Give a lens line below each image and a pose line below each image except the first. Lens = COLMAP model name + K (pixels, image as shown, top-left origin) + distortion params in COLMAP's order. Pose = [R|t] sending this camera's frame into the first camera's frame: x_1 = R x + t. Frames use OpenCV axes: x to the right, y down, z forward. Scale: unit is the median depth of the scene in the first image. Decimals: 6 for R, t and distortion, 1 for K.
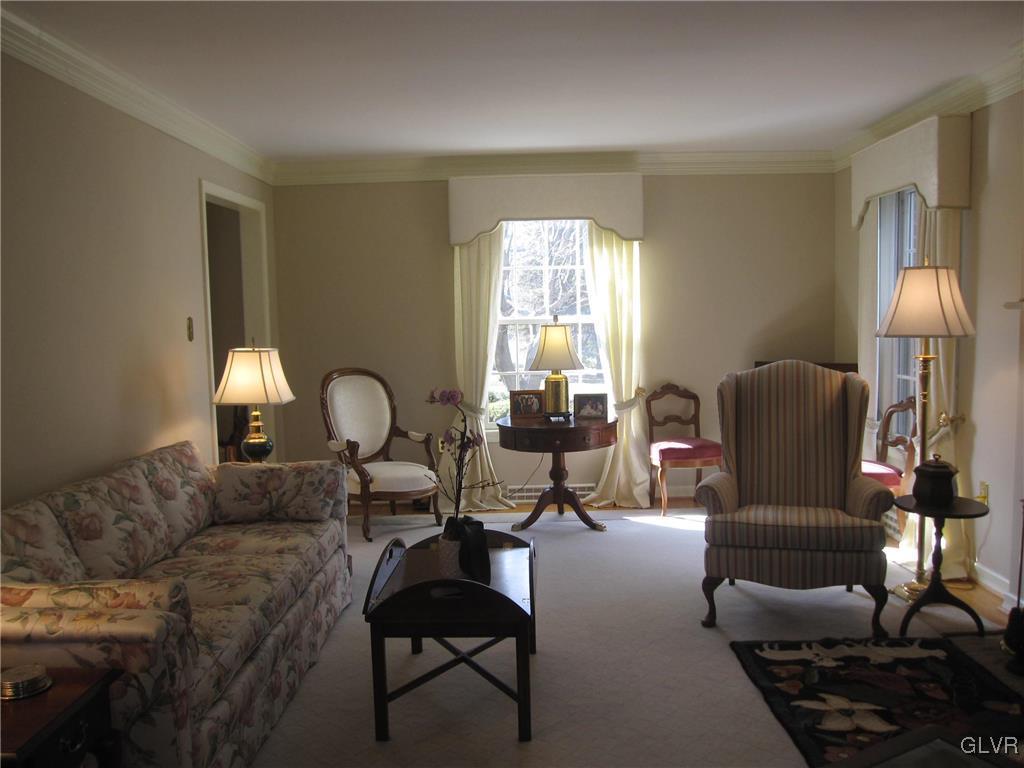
lens RADIAL K [[853.3, 0, 518.5], [0, 853.3, 384.4], [0, 0, 1]] dist [-0.079650, 0.056788]
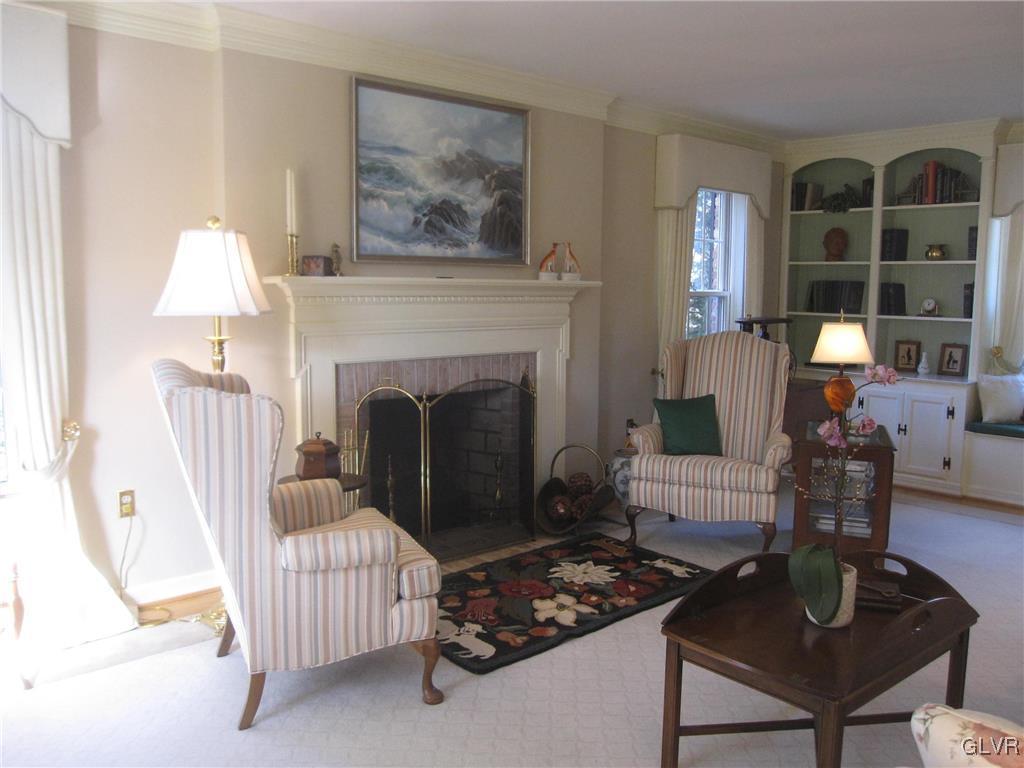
lens RADIAL K [[853.3, 0, 518.5], [0, 853.3, 384.4], [0, 0, 1]] dist [-0.079650, 0.056788]
pose [[-0.676789, -0.067938, 0.733035, -0.401206], [0.068822, 0.985533, 0.154881, -0.115208], [-0.732953, 0.155271, -0.662322, 1.585119]]
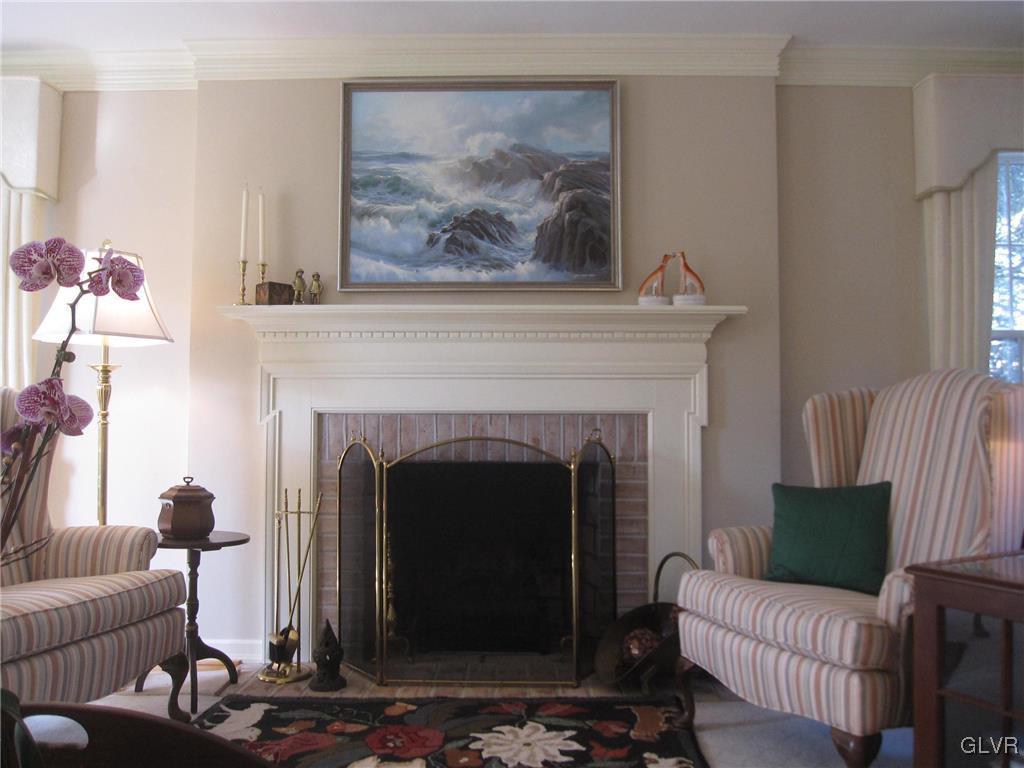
lens RADIAL K [[853.3, 0, 518.5], [0, 853.3, 384.4], [0, 0, 1]] dist [-0.079650, 0.056788]
pose [[0.001726, 0.067675, 0.997706, -0.353448], [0.084531, 0.994127, -0.067579, 0.082449], [-0.996419, 0.084454, -0.004005, 0.725659]]
